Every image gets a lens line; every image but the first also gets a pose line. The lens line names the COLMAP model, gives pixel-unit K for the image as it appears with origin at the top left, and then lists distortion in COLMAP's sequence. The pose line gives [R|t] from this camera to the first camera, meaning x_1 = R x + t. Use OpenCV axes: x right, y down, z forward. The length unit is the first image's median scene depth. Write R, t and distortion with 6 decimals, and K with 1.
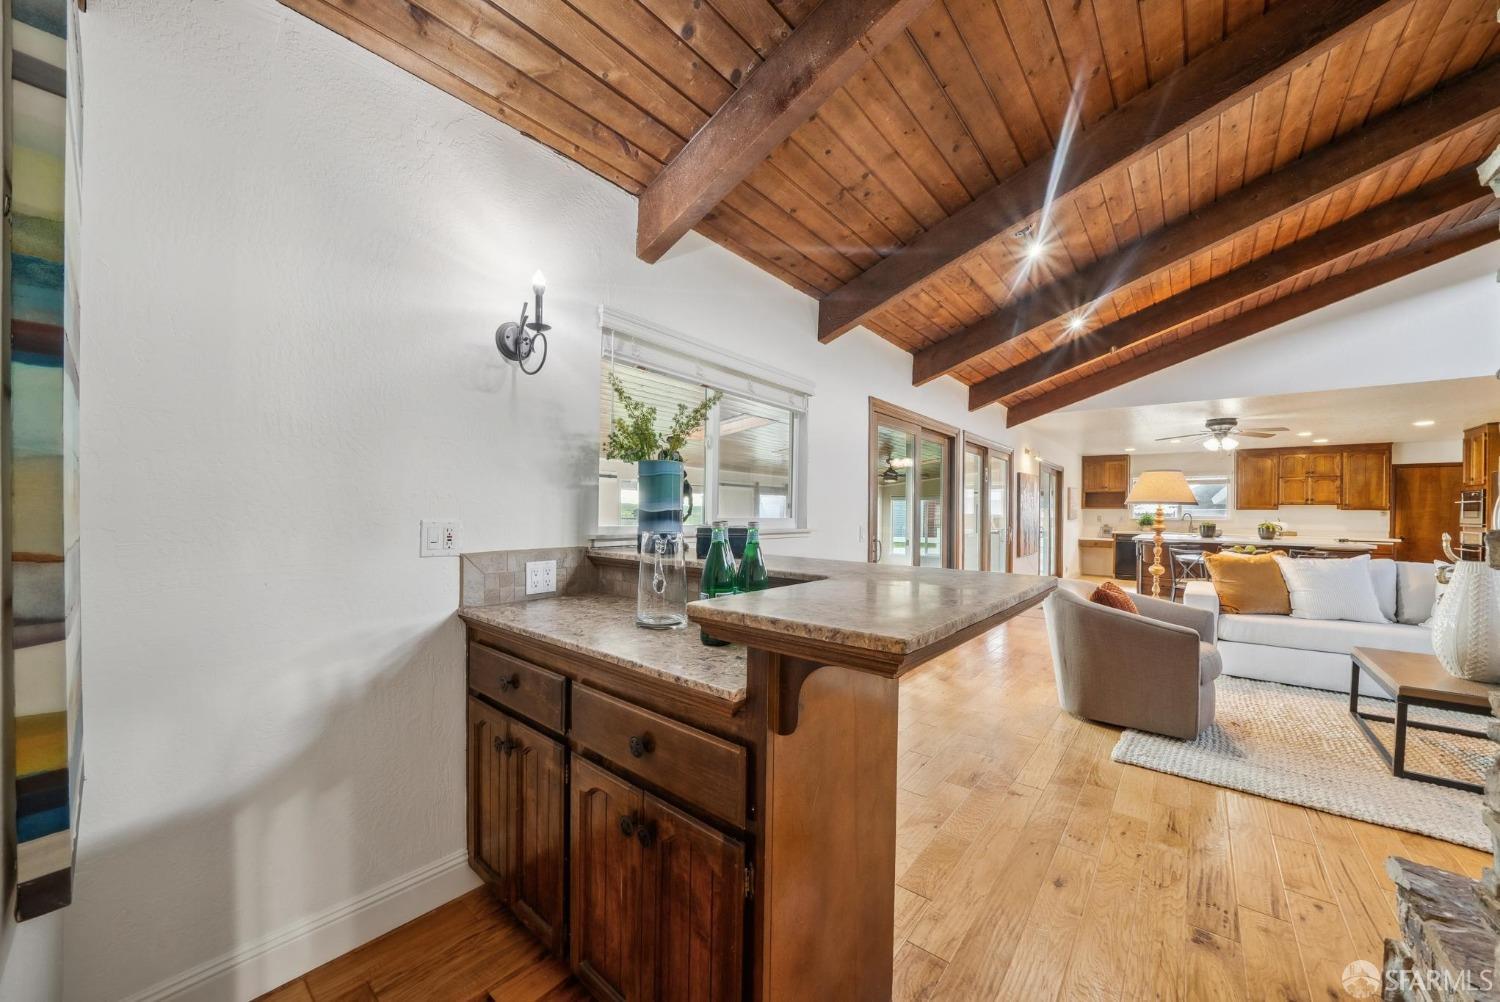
lens RADIAL K [[554.0, 0, 755.4], [0, 554.0, 509.3], [0, 0, 1]] dist [-0.003513, -0.000047]
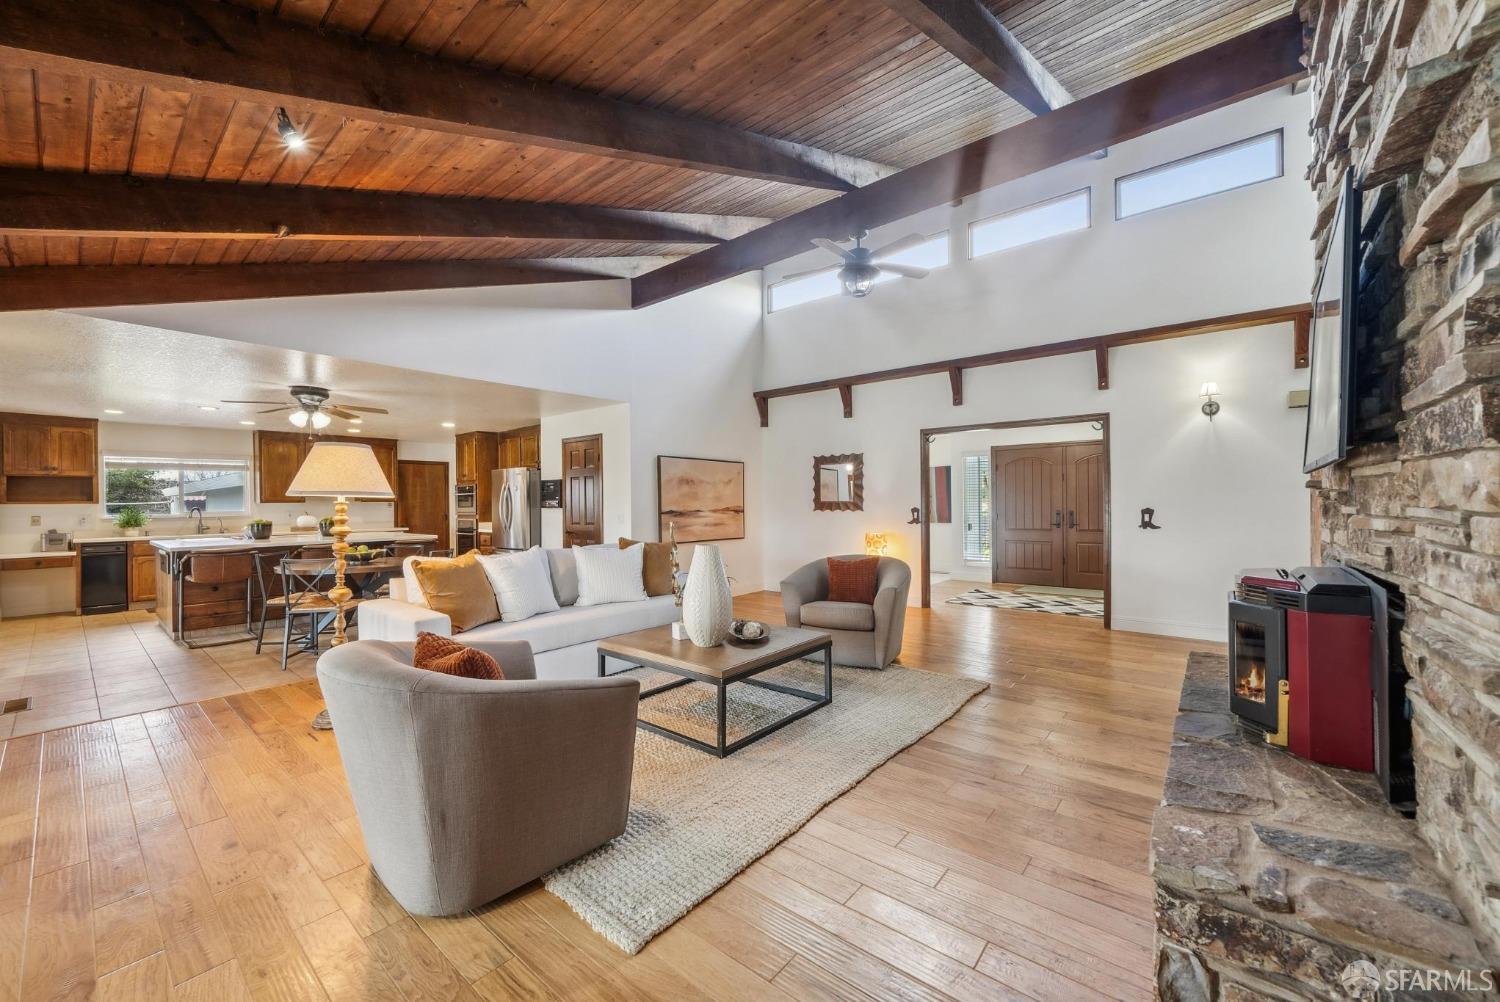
lens RADIAL K [[579.6, 0, 750.9], [0, 579.6, 504.7], [0, 0, 1]] dist [-0.004277, -0.000290]
pose [[0.021980, -0.014329, 0.999656, 0.024016], [0.009660, 0.999854, 0.014119, -0.001999], [-0.999712, 0.009347, 0.022115, 0.275455]]
